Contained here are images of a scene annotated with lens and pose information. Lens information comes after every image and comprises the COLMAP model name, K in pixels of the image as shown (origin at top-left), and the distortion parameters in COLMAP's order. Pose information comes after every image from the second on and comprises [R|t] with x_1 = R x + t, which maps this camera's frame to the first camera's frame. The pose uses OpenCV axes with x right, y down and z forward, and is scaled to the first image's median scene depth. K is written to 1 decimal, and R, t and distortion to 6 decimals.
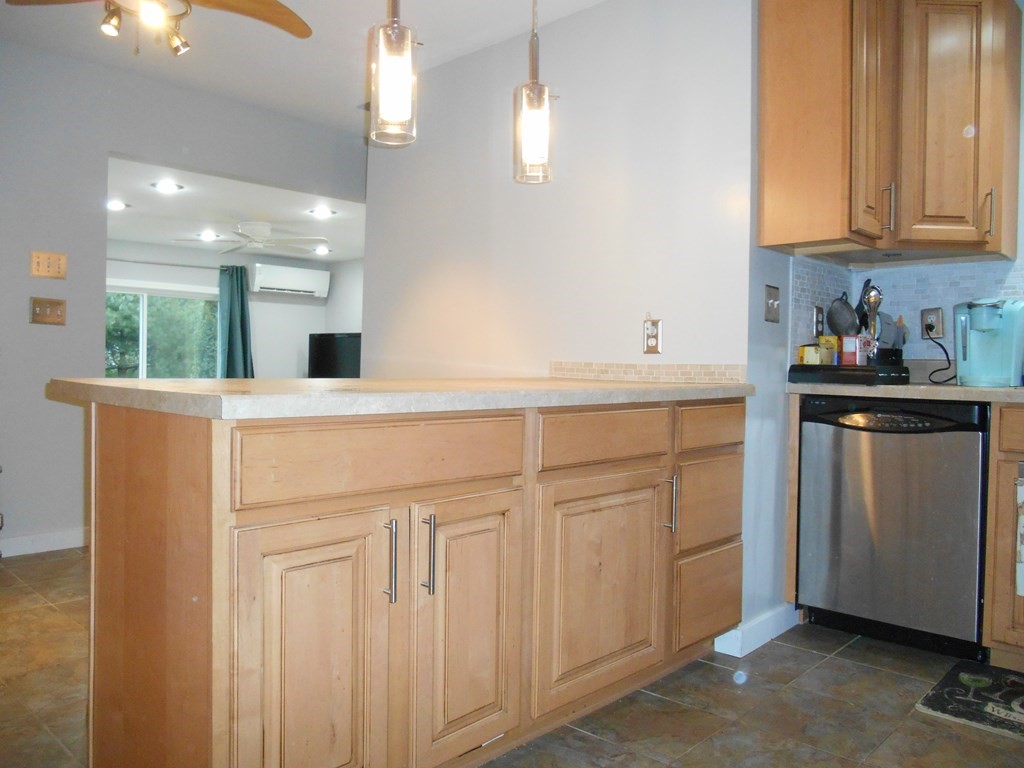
lens RADIAL K [[778.1, 0, 510.7], [0, 778.1, 376.6], [0, 0, 1]] dist [-0.041971, 0.016006]
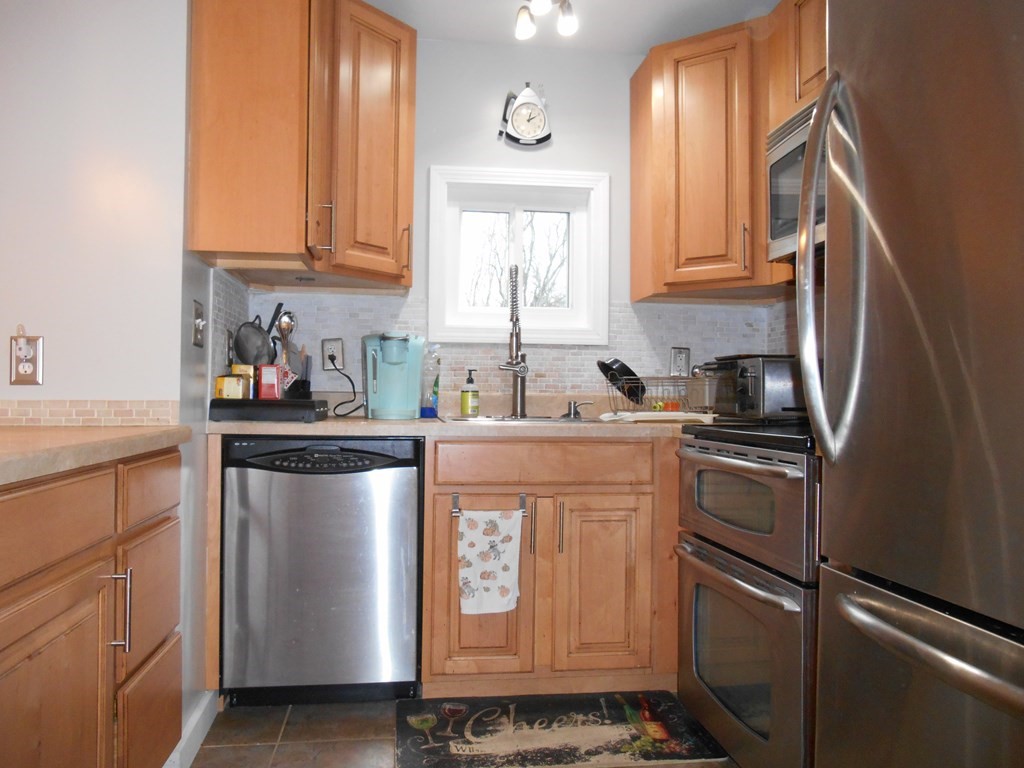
lens RADIAL K [[778.1, 0, 517.0], [0, 778.1, 379.9], [0, 0, 1]] dist [-0.041971, 0.016006]
pose [[0.615656, 0.009802, 0.787954, -0.091417], [0.011319, 0.999709, -0.021280, -0.015632], [-0.787933, 0.022020, 0.615367, 0.255636]]
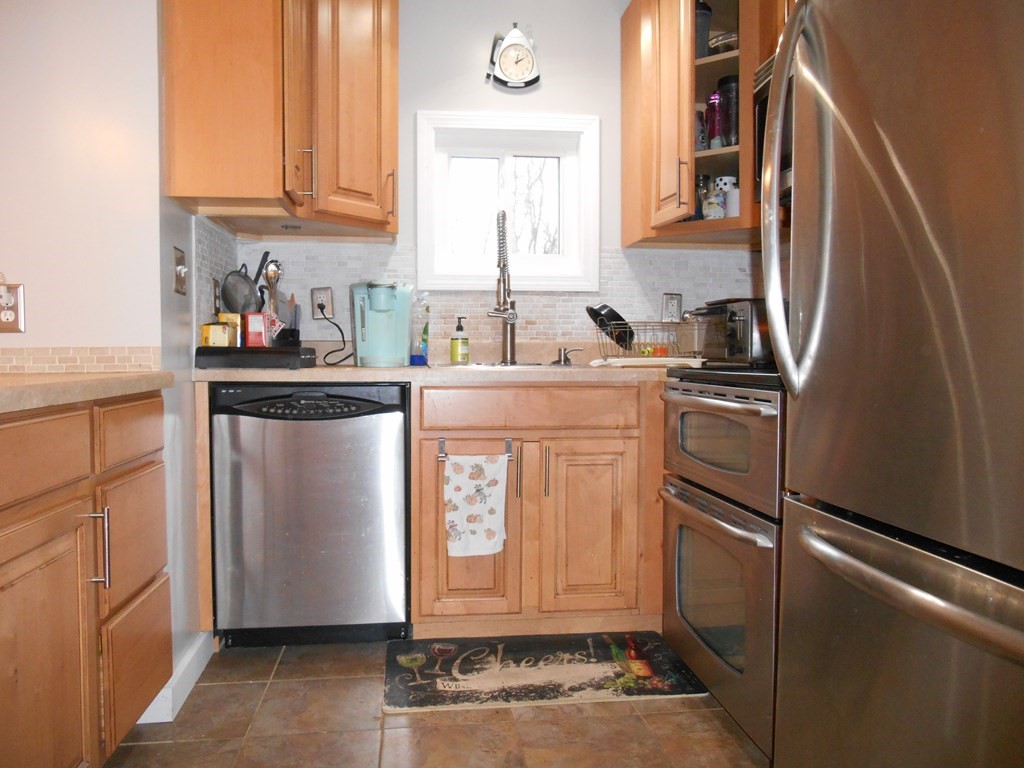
lens RADIAL K [[778.1, 0, 516.0], [0, 778.1, 380.6], [0, 0, 1]] dist [-0.041971, 0.016006]
pose [[0.627529, -0.040667, 0.777531, -0.072241], [0.020680, 0.999153, 0.035568, -0.001834], [-0.778319, -0.006240, 0.627838, 0.231625]]
